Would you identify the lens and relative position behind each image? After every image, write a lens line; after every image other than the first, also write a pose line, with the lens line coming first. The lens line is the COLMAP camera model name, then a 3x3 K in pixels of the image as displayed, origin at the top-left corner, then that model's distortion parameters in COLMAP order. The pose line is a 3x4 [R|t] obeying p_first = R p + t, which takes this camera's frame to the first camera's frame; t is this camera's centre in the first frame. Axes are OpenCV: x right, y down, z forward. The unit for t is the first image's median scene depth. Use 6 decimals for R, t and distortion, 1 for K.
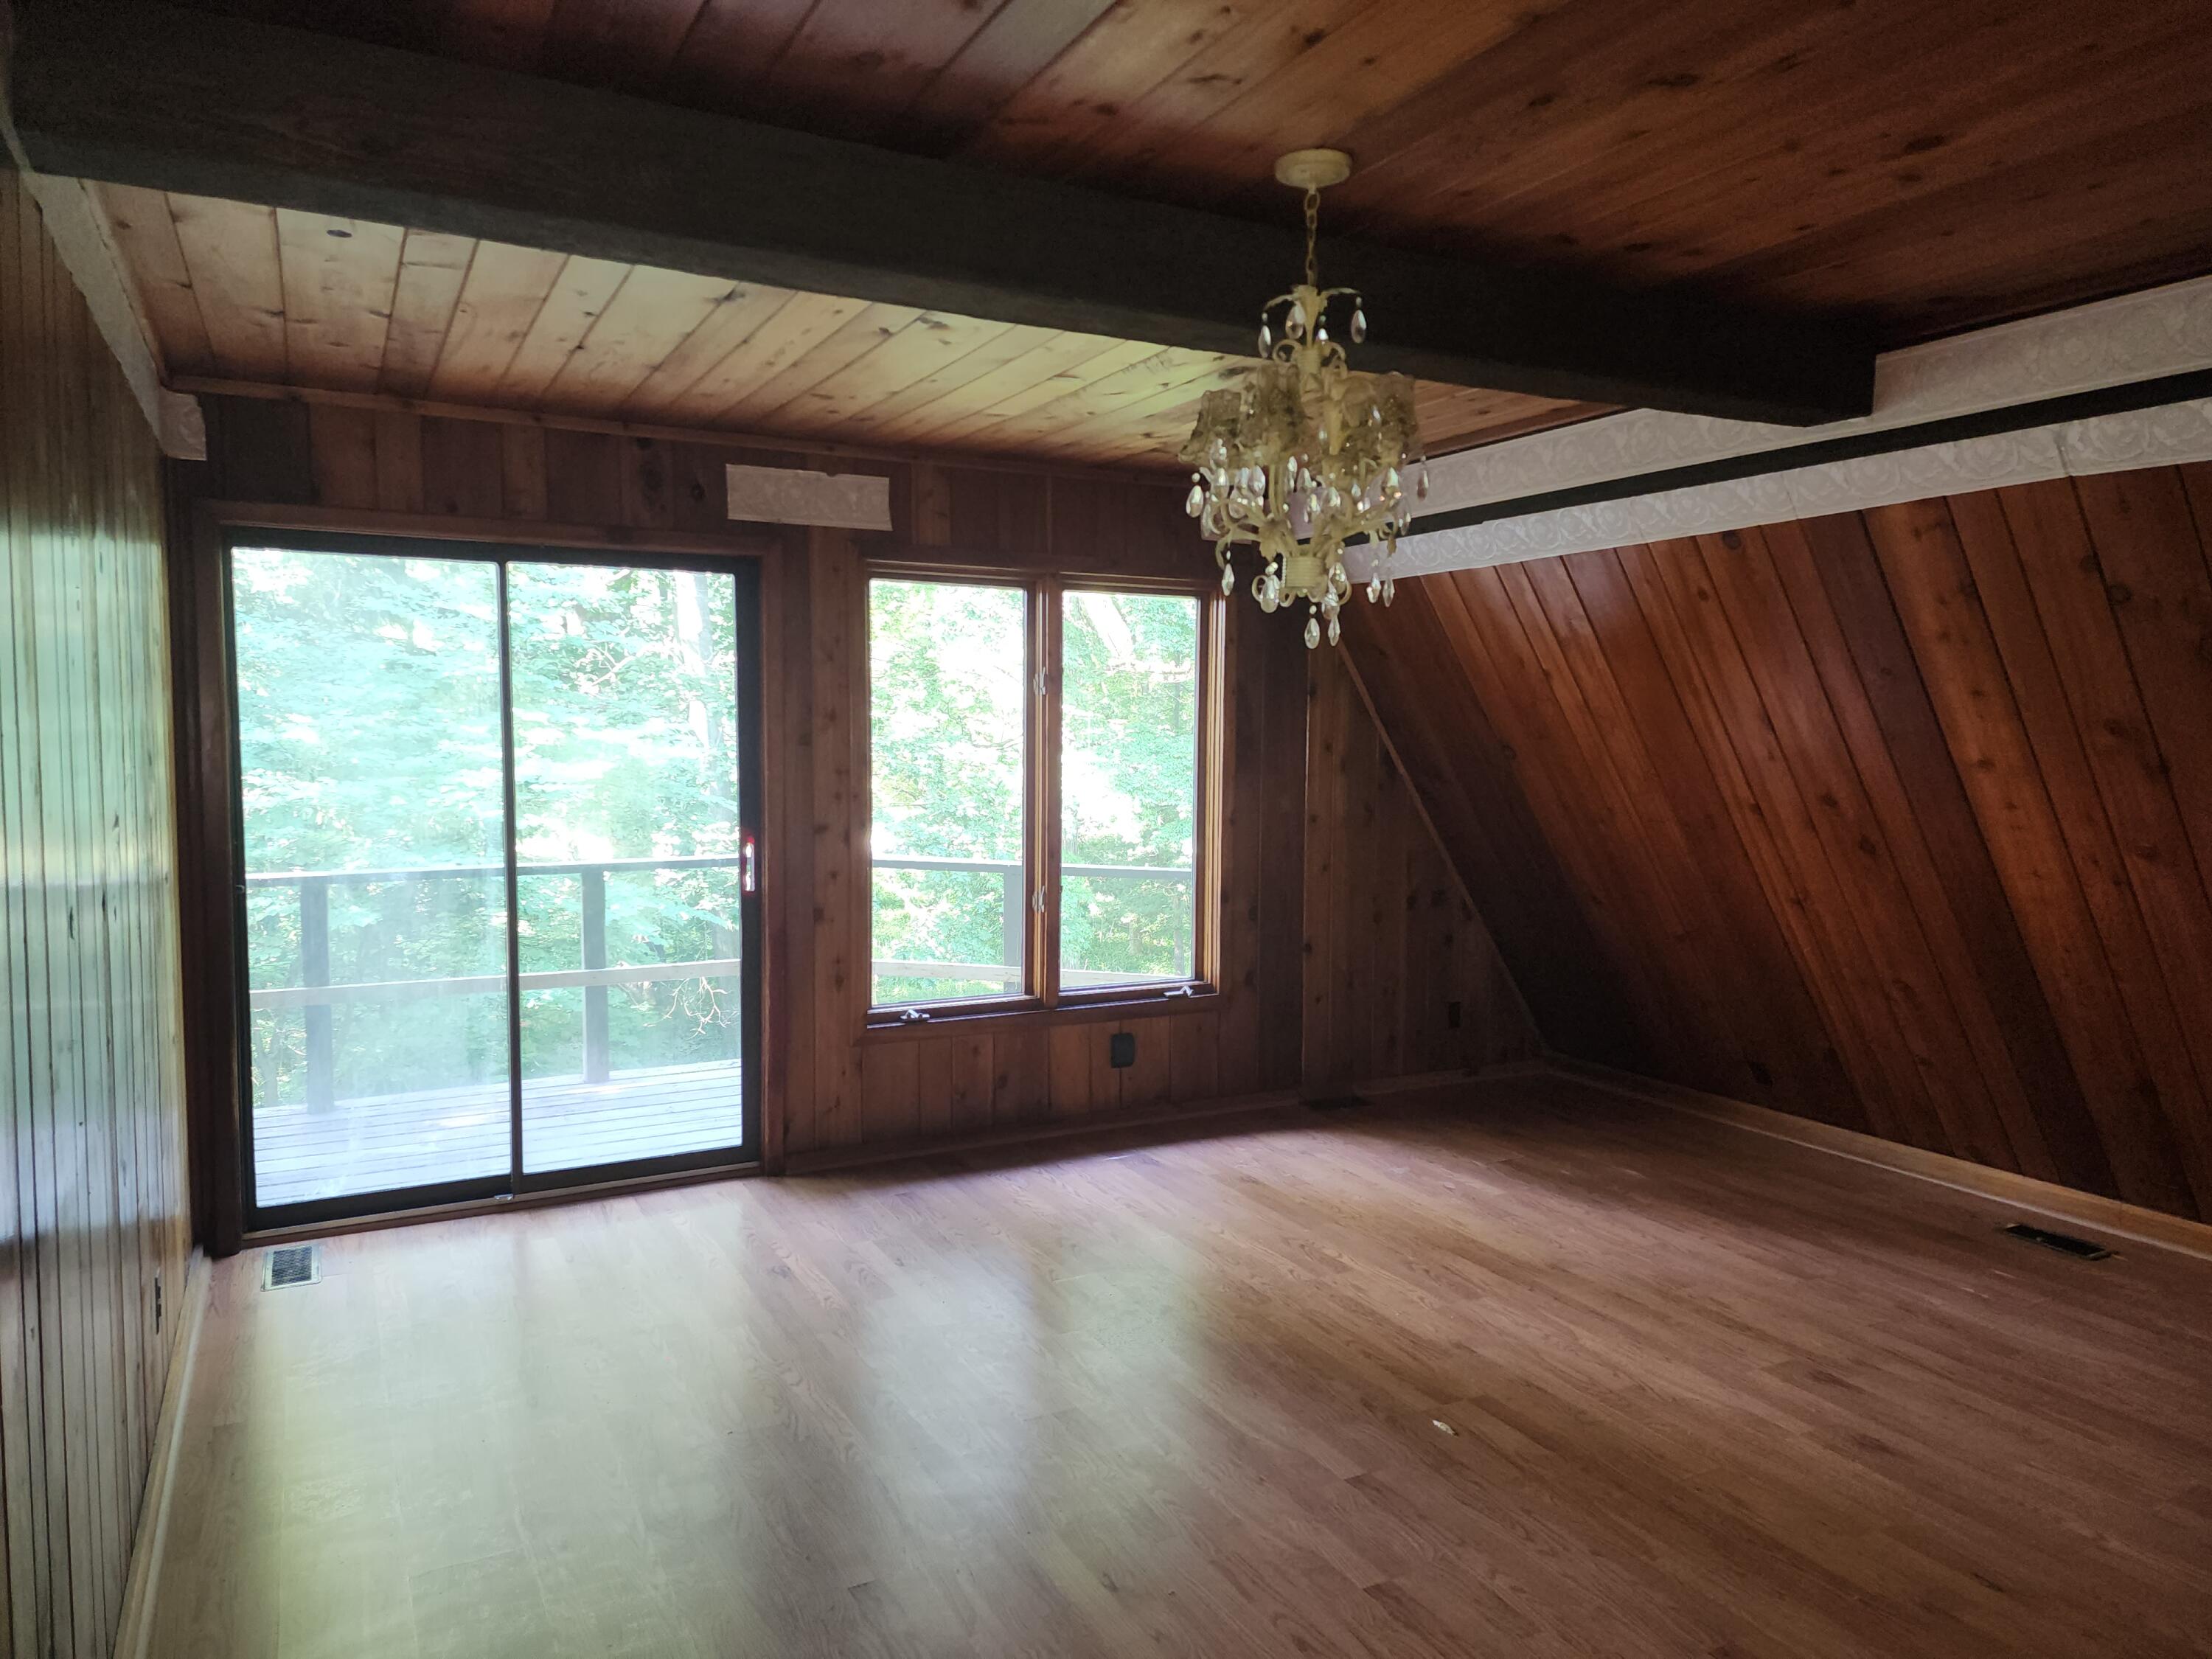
lens RADIAL K [[1478.6, 0, 1102.4], [0, 1478.6, 821.6], [0, 0, 1]] dist [0.059462, -0.052371]
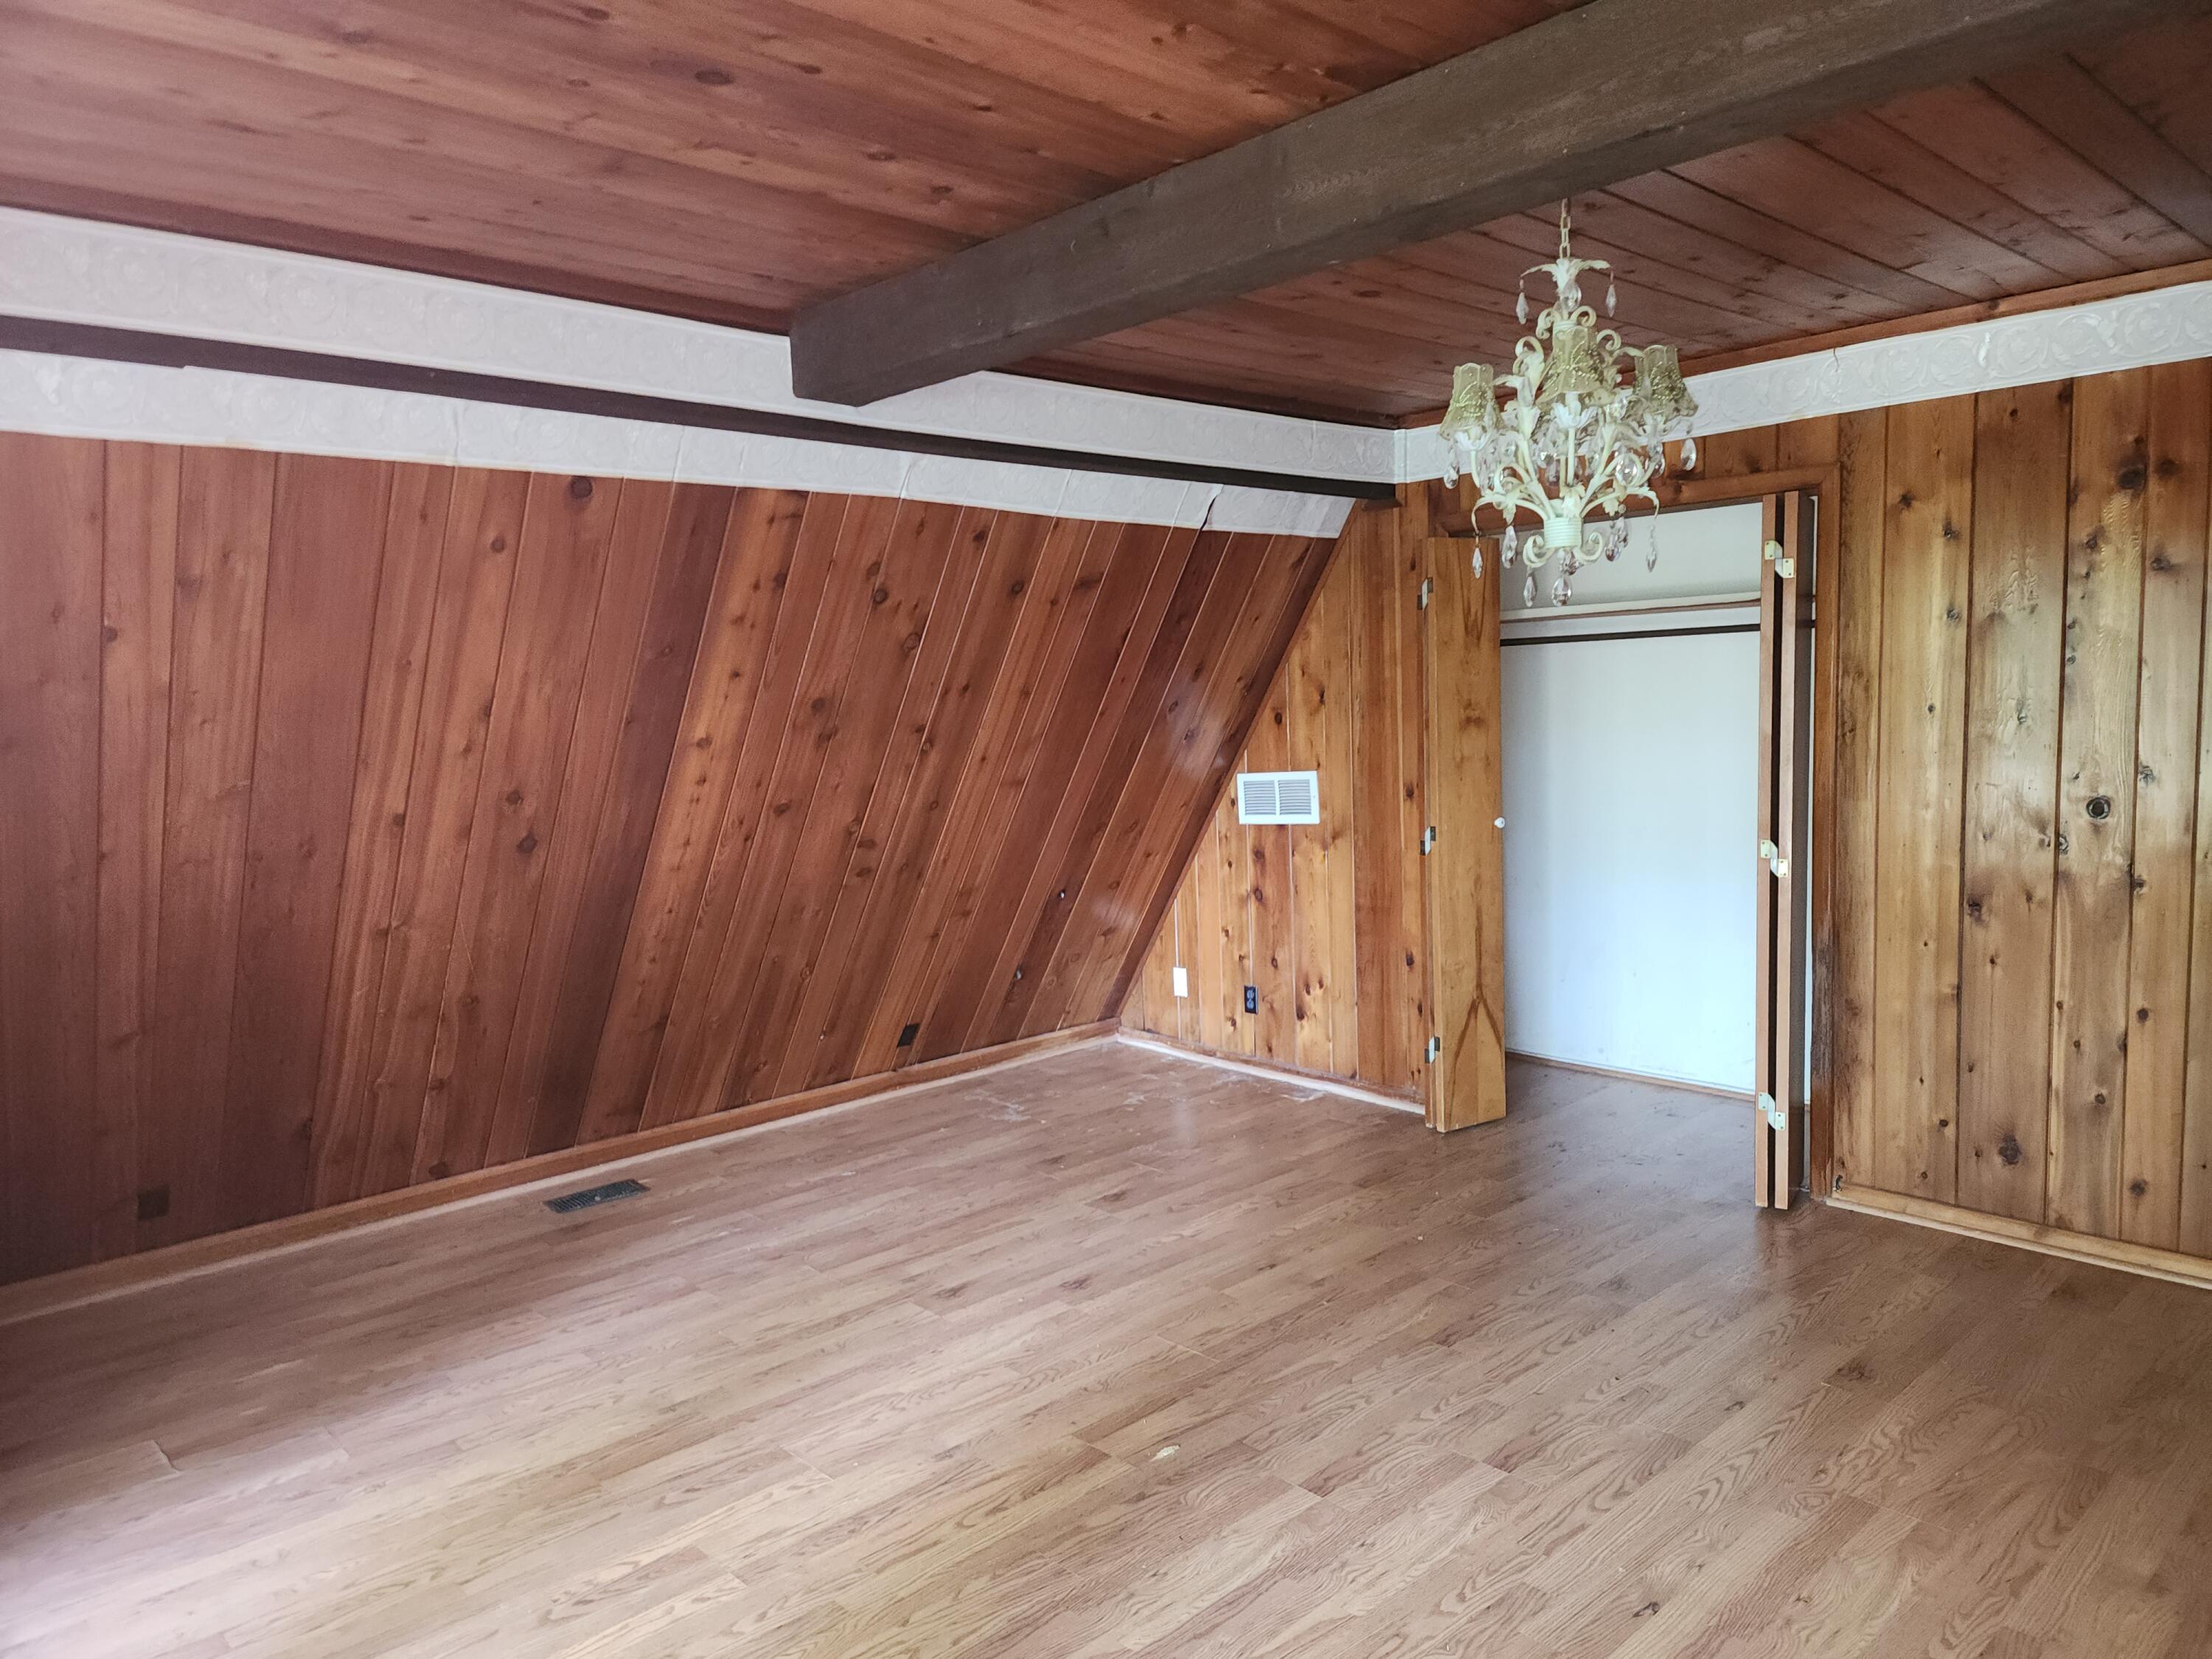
lens RADIAL K [[1478.6, 0, 1106.5], [0, 1478.6, 846.8], [0, 0, 1]] dist [0.059462, -0.052371]
pose [[-0.266431, -0.094993, 0.959162, -0.523540], [0.091436, 0.988153, 0.123263, -0.071935], [-0.959507, 0.120543, -0.254589, 1.042401]]
